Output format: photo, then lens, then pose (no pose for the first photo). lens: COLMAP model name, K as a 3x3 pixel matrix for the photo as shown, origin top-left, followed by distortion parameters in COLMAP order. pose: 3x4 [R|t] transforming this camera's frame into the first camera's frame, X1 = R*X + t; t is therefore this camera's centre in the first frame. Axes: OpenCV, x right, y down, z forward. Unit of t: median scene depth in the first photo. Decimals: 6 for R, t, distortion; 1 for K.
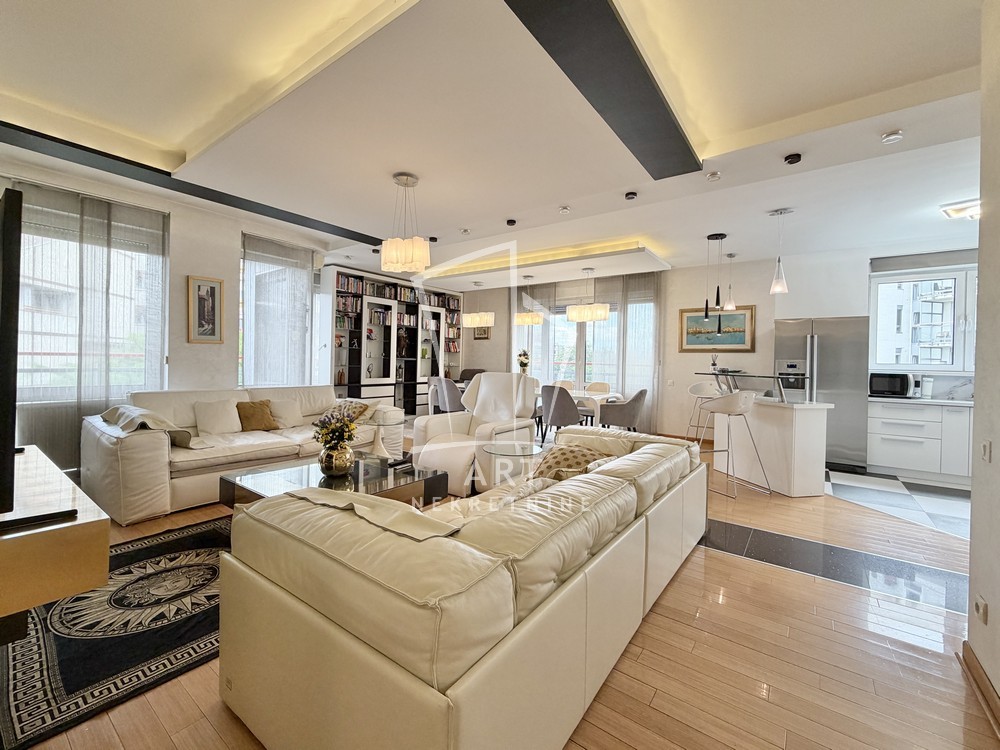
lens RADIAL K [[418.6, 0, 498.9], [0, 418.6, 362.6], [0, 0, 1]] dist [-0.001133, -0.000303]
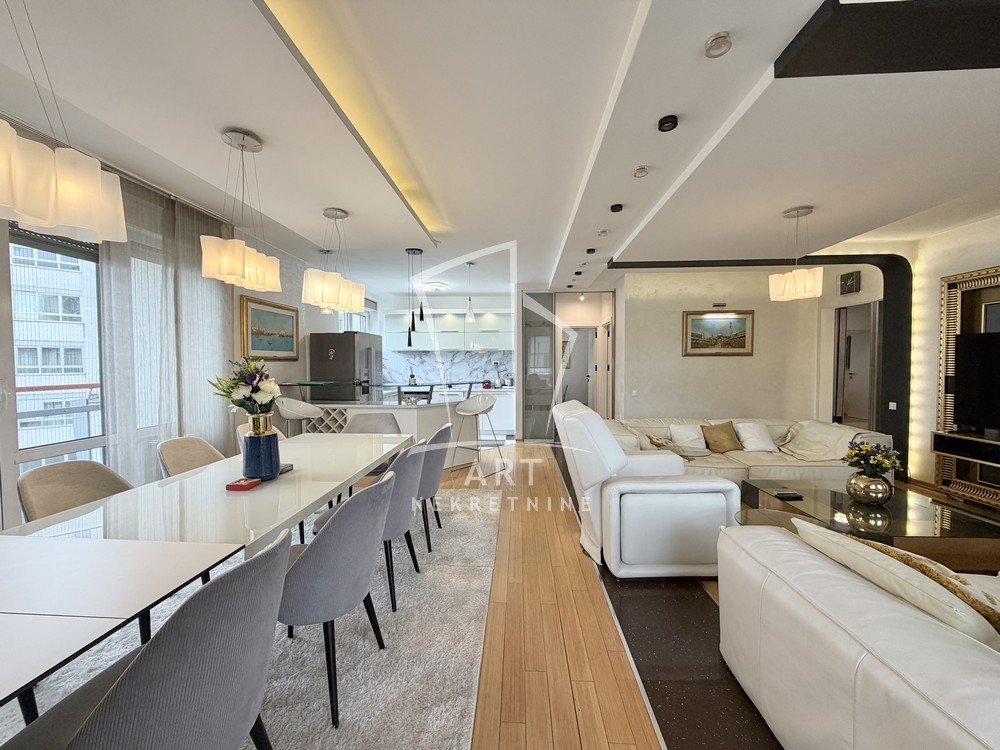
lens RADIAL K [[397.6, 0, 495.8], [0, 397.6, 376.8], [0, 0, 1]] dist [-0.001497, -0.000348]
pose [[-0.547514, -0.048807, 0.835372, -0.297822], [-0.004474, 0.998454, 0.055403, -0.034556], [-0.836785, 0.026597, -0.546885, 0.977620]]
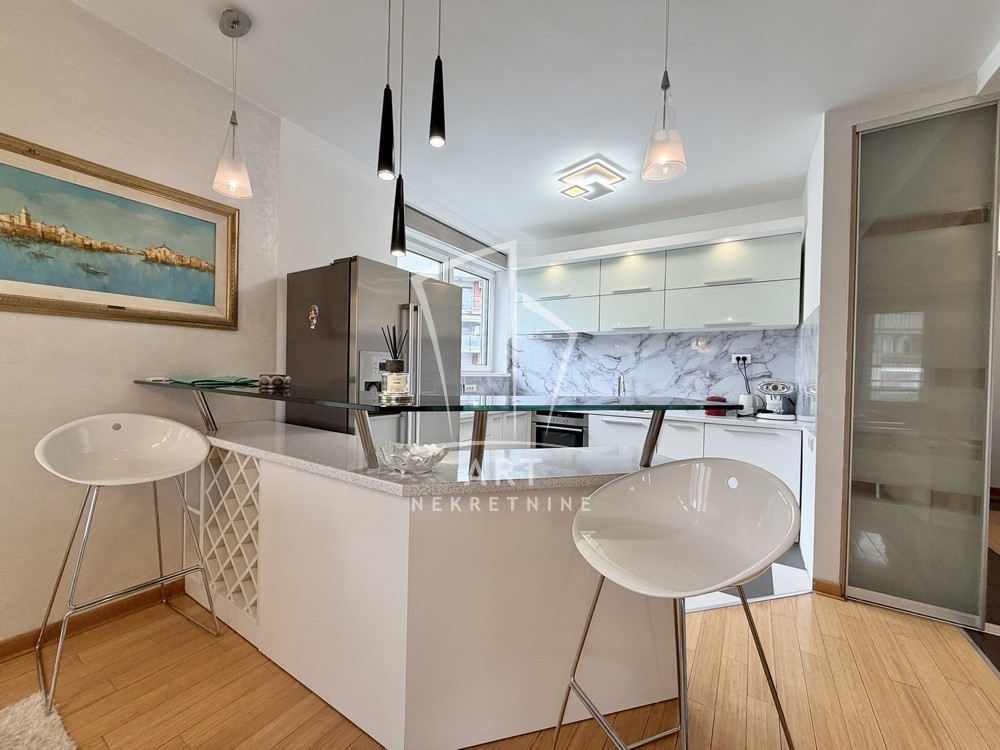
lens RADIAL K [[397.6, 0, 495.8], [0, 397.6, 376.8], [0, 0, 1]] dist [-0.001497, -0.000348]
pose [[-0.064723, -0.036486, 0.997236, 0.191393], [-0.019776, 0.999182, 0.035273, 0.001704], [-0.997707, -0.017439, -0.065391, 0.684533]]
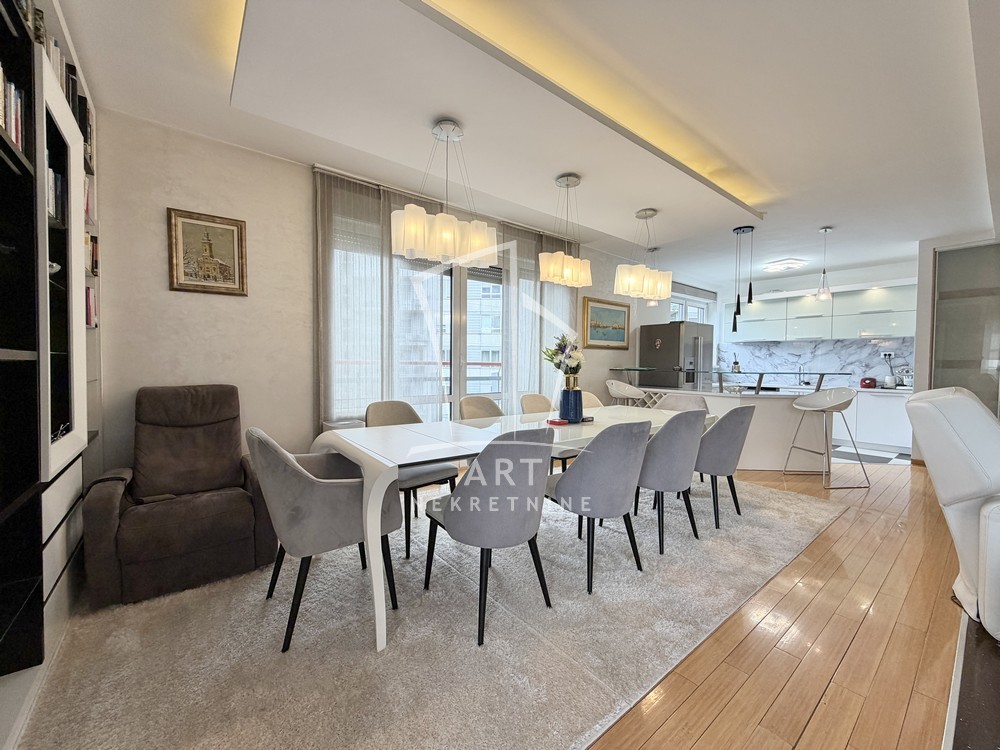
lens RADIAL K [[397.6, 0, 495.8], [0, 397.6, 376.8], [0, 0, 1]] dist [-0.001497, -0.000348]
pose [[0.263036, -0.050861, 0.963444, -0.374180], [0.001357, 0.998628, 0.052348, -0.008622], [-0.964785, -0.012462, 0.262744, 0.928926]]
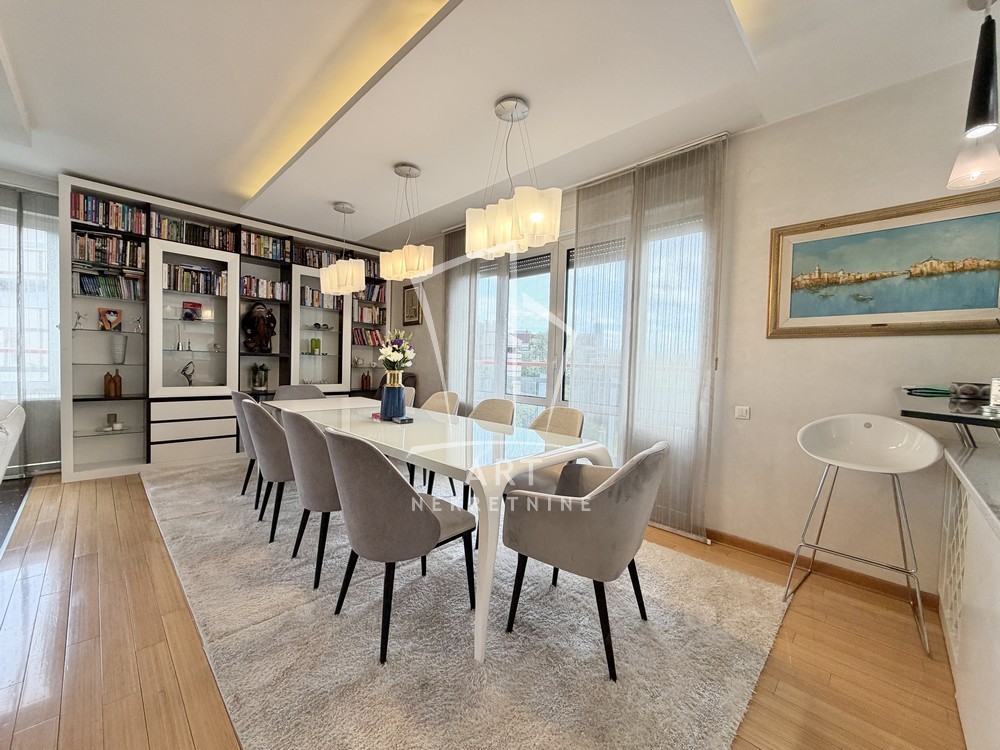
lens RADIAL K [[397.6, 0, 495.8], [0, 397.6, 376.8], [0, 0, 1]] dist [-0.001497, -0.000348]
pose [[0.990345, 0.013441, -0.137970, 0.218889], [-0.009665, 0.999561, 0.027999, 0.004637], [0.138286, -0.026396, 0.990041, 0.568588]]
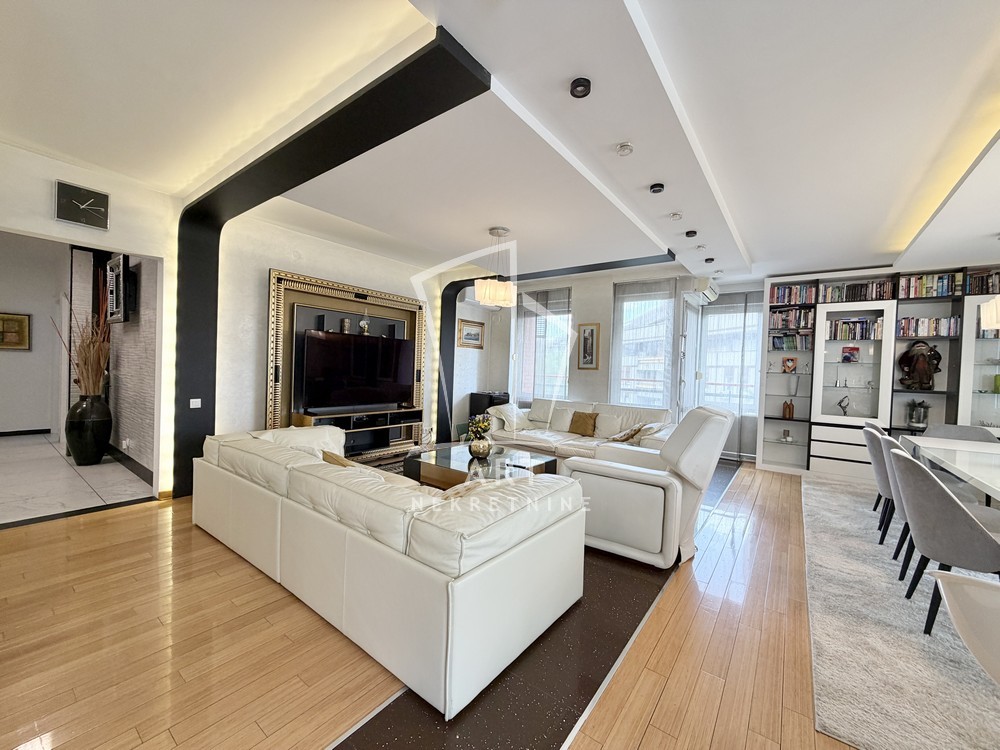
lens RADIAL K [[397.6, 0, 495.8], [0, 397.6, 376.8], [0, 0, 1]] dist [-0.001497, -0.000348]
pose [[-0.007047, -0.005225, -0.999962, 0.421976], [-0.042823, 0.999071, -0.004918, -0.001303], [0.999058, 0.042786, -0.007265, 0.454983]]
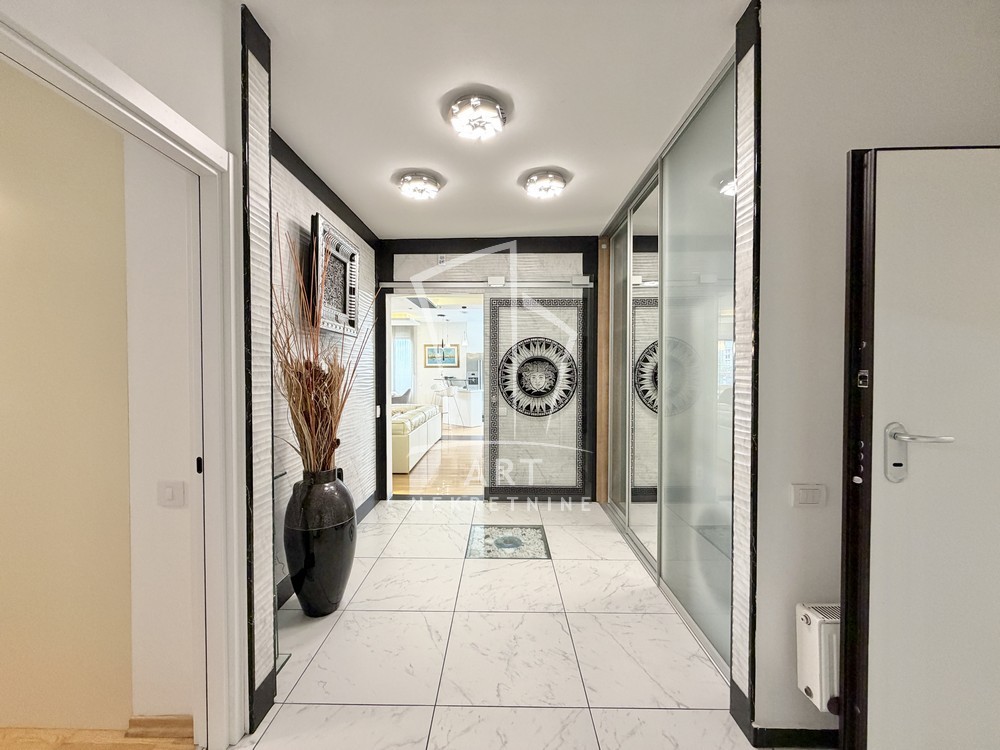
lens RADIAL K [[397.6, 0, 495.8], [0, 397.6, 376.8], [0, 0, 1]] dist [-0.001497, -0.000348]
pose [[0.815469, -0.033546, 0.577828, -0.318183], [0.019908, 0.999354, 0.029923, -0.029663], [-0.578458, -0.012898, 0.815610, -0.597698]]
